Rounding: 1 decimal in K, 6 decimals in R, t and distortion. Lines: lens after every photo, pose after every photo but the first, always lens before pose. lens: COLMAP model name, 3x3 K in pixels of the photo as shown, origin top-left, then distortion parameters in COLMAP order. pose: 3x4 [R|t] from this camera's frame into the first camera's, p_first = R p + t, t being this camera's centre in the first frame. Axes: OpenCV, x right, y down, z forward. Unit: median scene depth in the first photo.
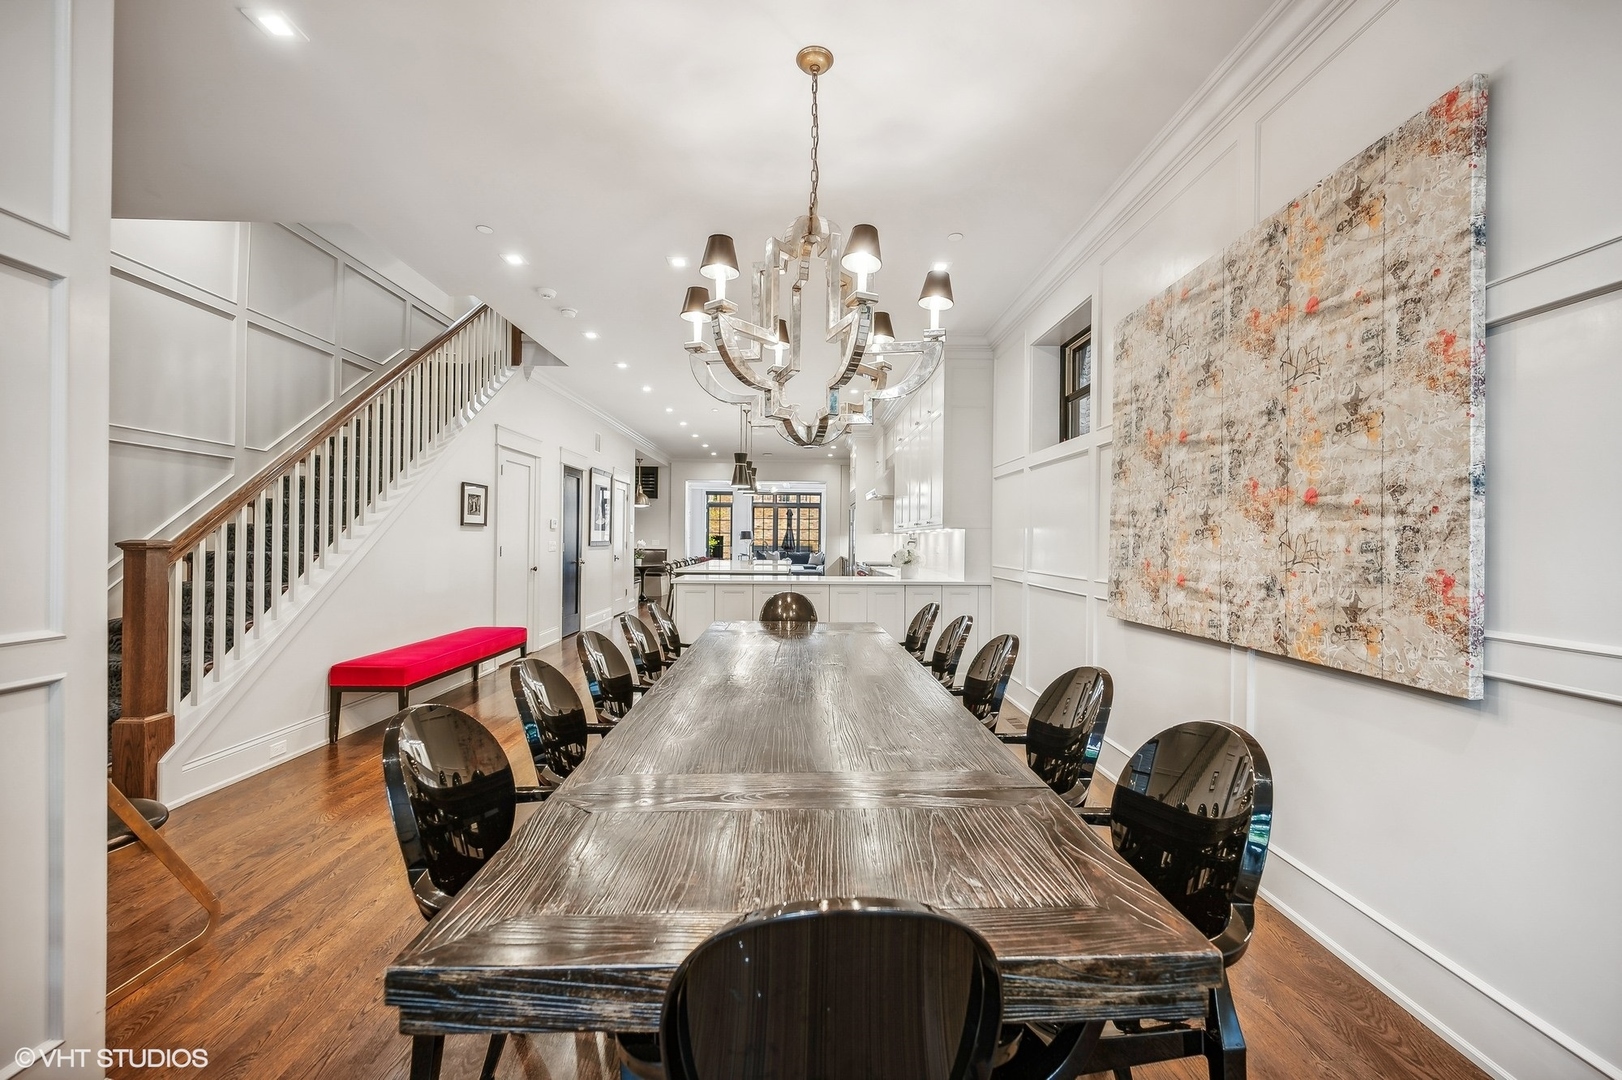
lens RADIAL K [[655.4, 0, 813.0], [0, 655.4, 539.6], [0, 0, 1]] dist [-0.001886, -0.000660]
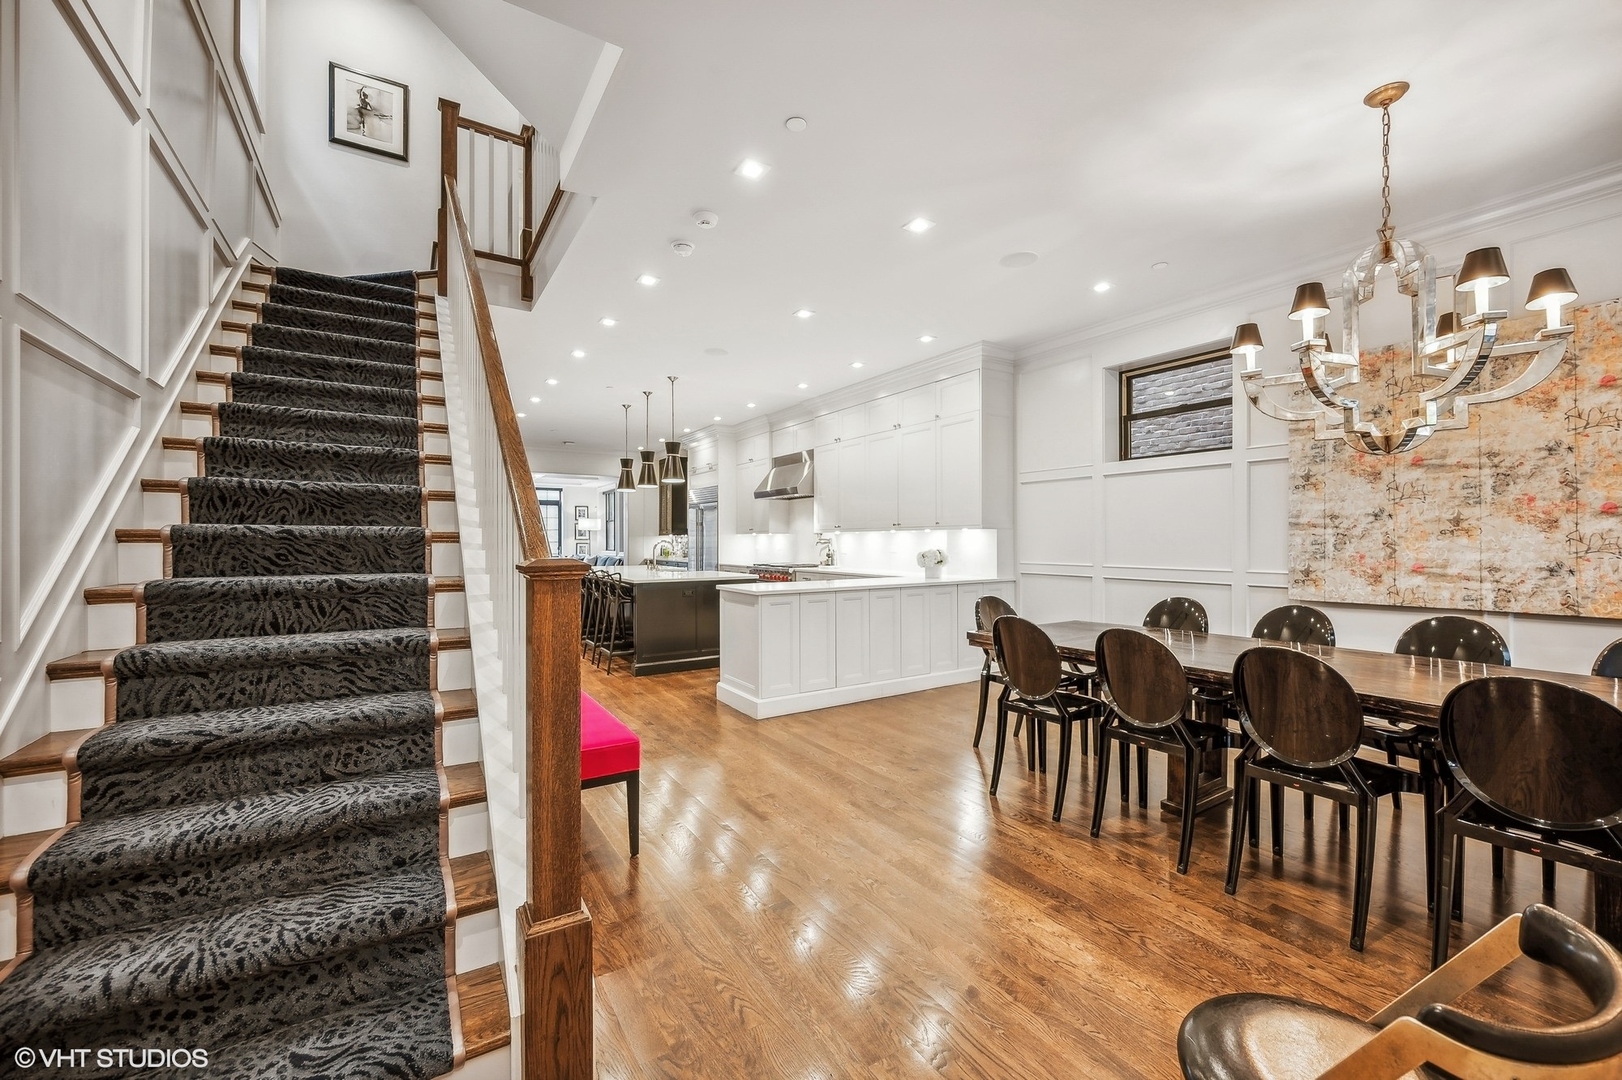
lens RADIAL K [[655.4, 0, 817.8], [0, 655.4, 538.9], [0, 0, 1]] dist [-0.001886, -0.000660]
pose [[0.852255, -0.010153, 0.523029, -1.138243], [0.010829, 0.999940, 0.001765, -0.012653], [-0.523015, 0.004159, 0.852313, 0.474544]]
